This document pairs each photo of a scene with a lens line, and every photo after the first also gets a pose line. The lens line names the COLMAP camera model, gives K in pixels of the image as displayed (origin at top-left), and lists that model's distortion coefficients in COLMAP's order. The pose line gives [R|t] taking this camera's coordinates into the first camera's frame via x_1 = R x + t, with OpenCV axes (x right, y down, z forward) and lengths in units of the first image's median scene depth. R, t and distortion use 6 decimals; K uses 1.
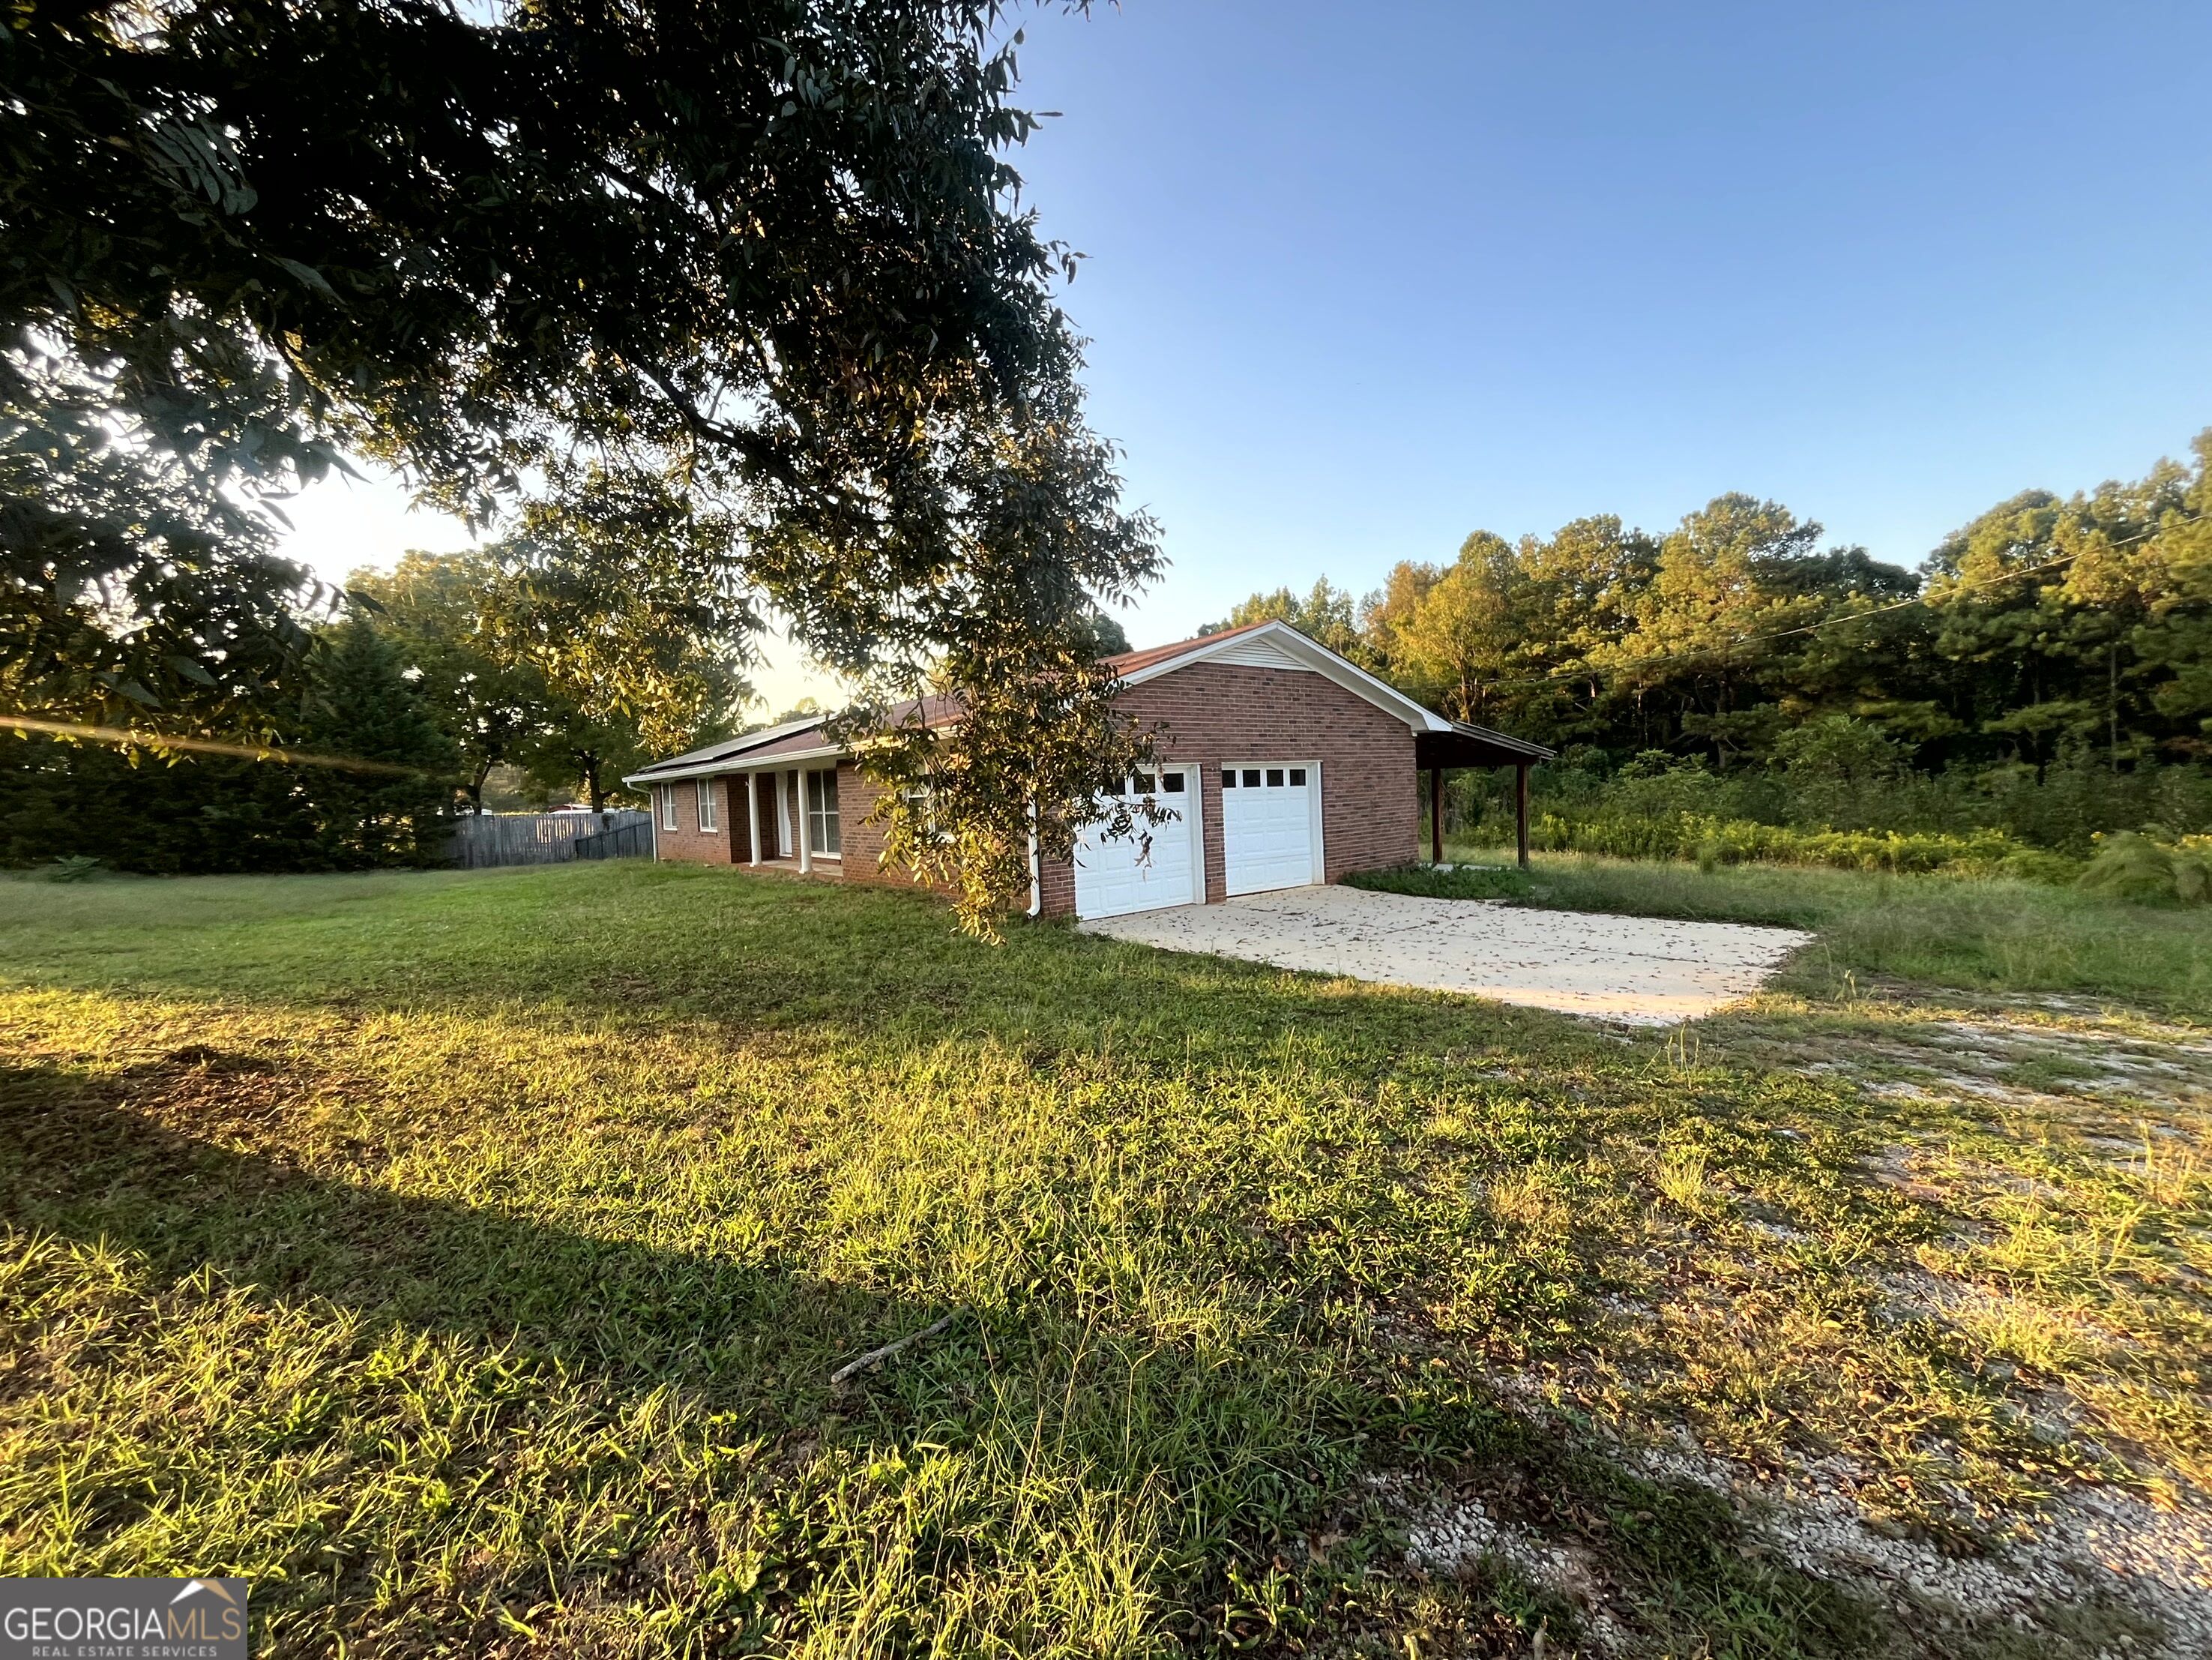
lens RADIAL K [[897.5, 0, 1104.3], [0, 897.5, 826.9], [0, 0, 1]] dist [-0.002698, -0.000309]
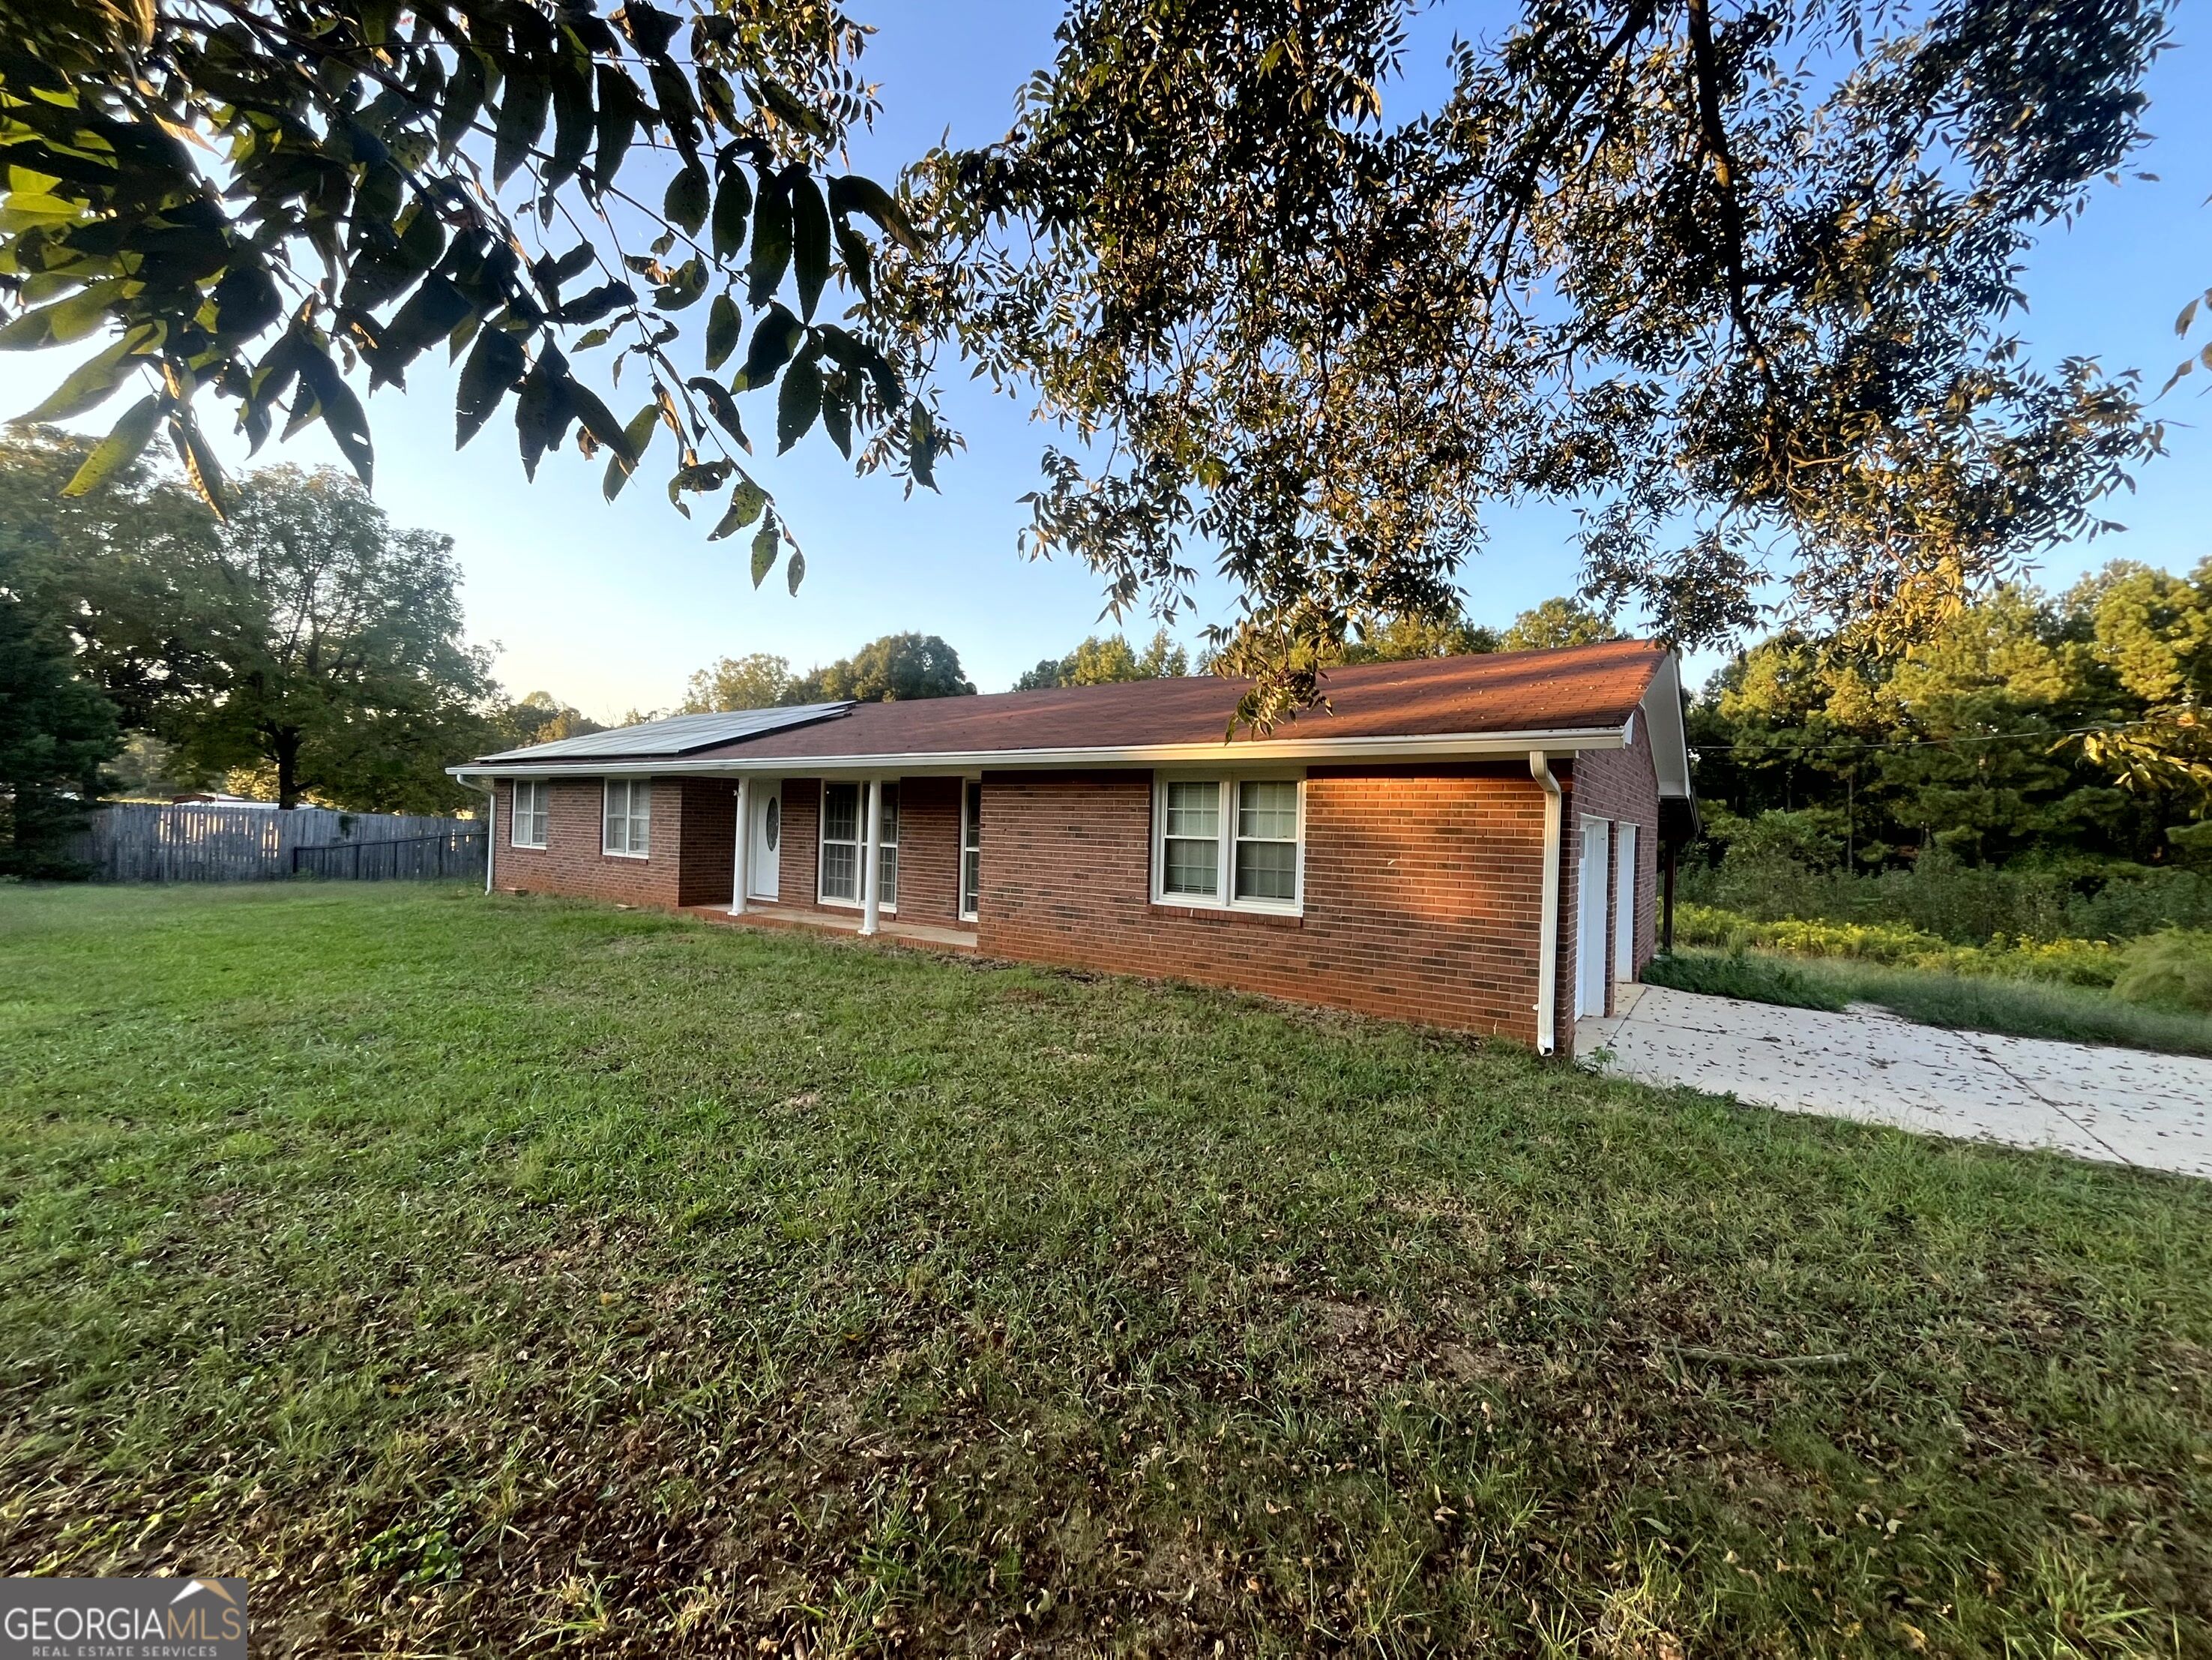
lens RADIAL K [[897.5, 0, 1106.0], [0, 897.5, 824.2], [0, 0, 1]] dist [-0.002698, -0.000309]
pose [[0.960832, 0.070044, 0.268133, -0.139183], [-0.057028, 0.996799, -0.056041, -0.000885], [-0.271199, 0.038555, 0.961751, 0.121923]]
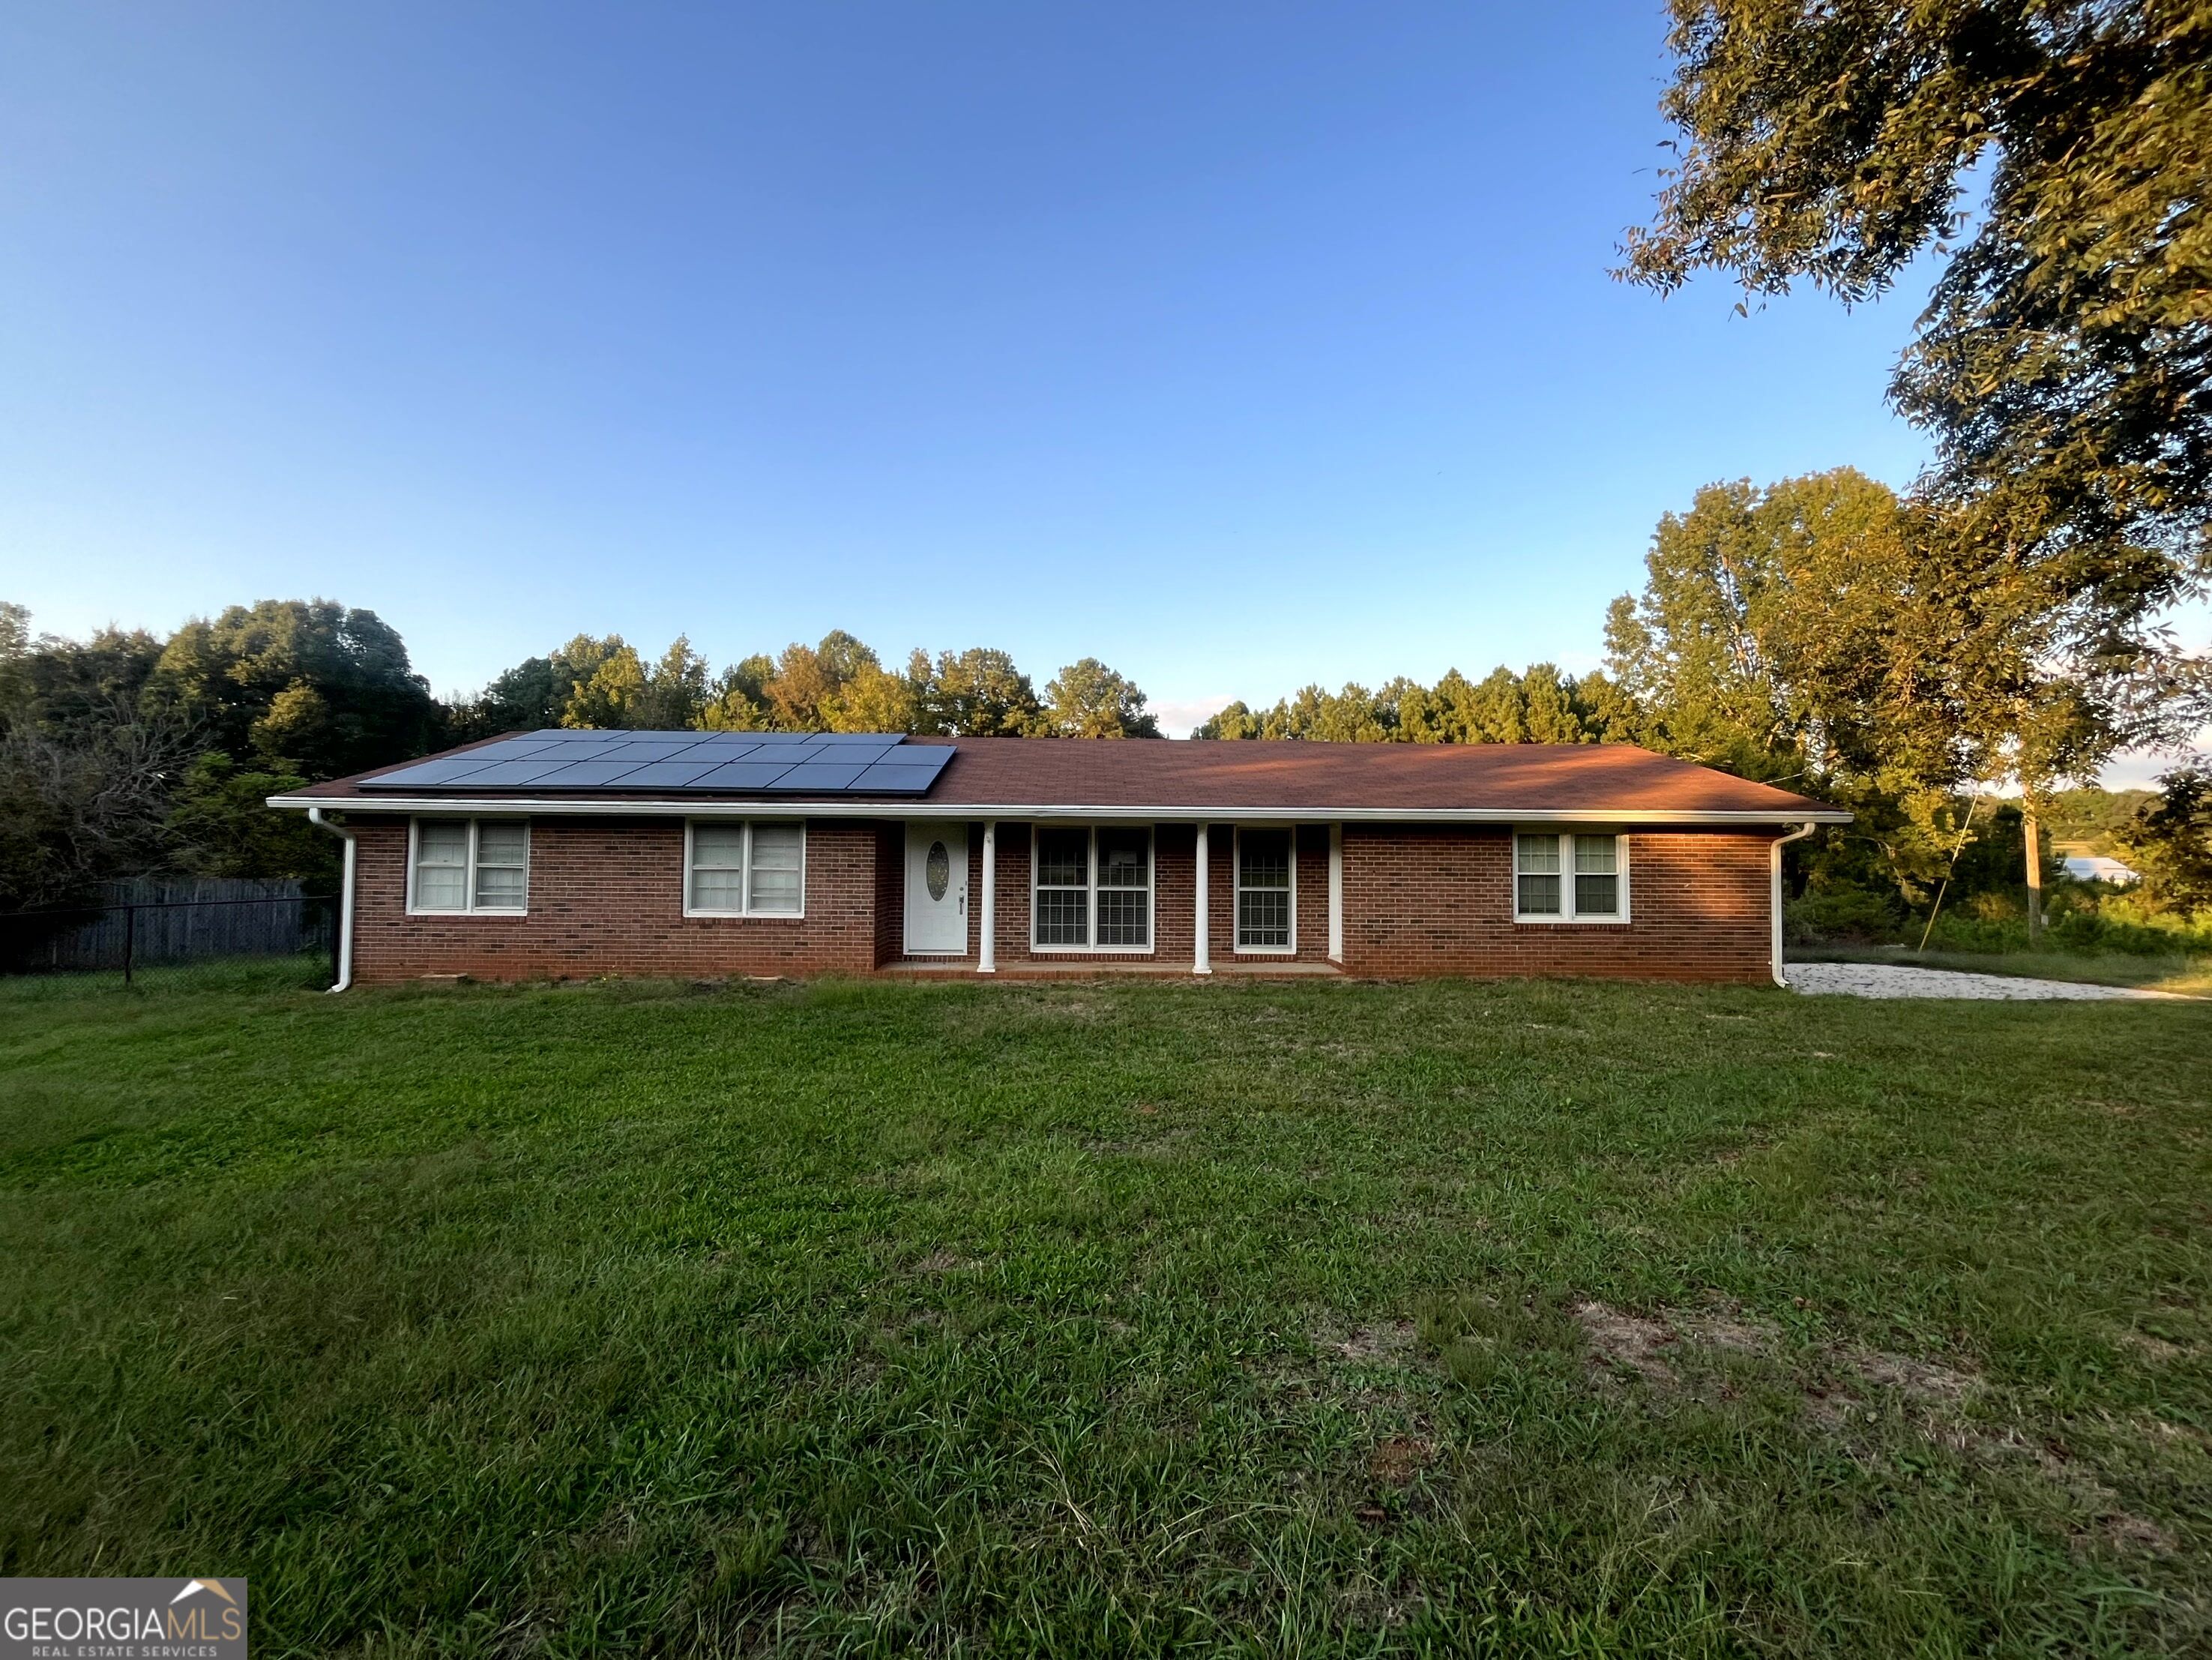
lens RADIAL K [[897.5, 0, 1102.5], [0, 897.5, 831.2], [0, 0, 1]] dist [-0.002698, -0.000309]
pose [[0.613756, 0.070052, 0.786382, -0.378652], [0.003149, 0.995831, -0.091167, 0.001979], [-0.789490, 0.058430, 0.610976, 0.247749]]
